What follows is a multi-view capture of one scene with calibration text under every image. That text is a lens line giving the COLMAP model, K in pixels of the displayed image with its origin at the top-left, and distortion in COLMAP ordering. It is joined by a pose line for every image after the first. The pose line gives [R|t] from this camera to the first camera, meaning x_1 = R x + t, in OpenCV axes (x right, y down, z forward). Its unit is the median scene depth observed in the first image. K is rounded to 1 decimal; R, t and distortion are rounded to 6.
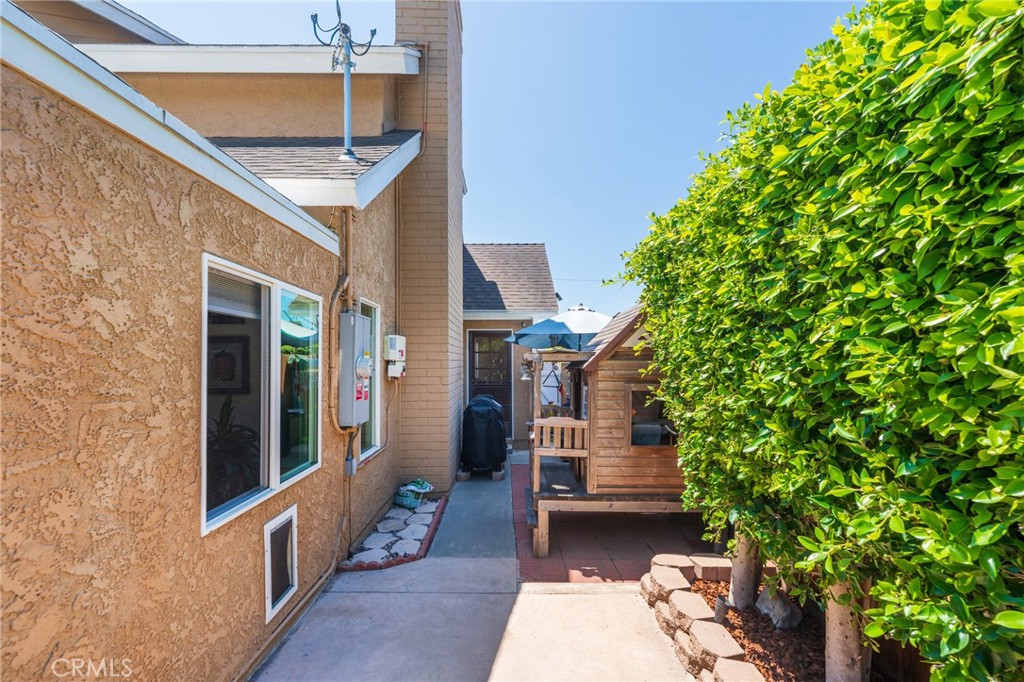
lens RADIAL K [[412.5, 0, 507.4], [0, 412.5, 344.0], [0, 0, 1]] dist [-0.002024, 0.000006]
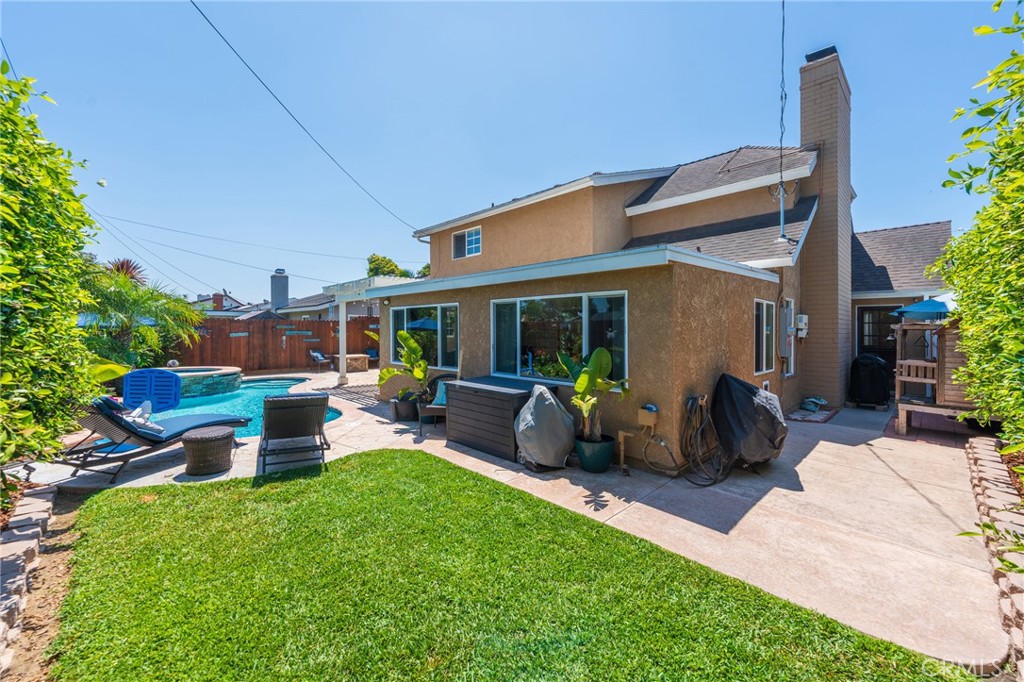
lens RADIAL K [[412.5, 0, 515.1], [0, 412.5, 326.6], [0, 0, 1]] dist [-0.002024, 0.000006]
pose [[0.693554, 0.005139, -0.720386, 0.156799], [0.020046, 0.999450, 0.026429, -0.041054], [0.720125, -0.032770, 0.693070, -1.139649]]
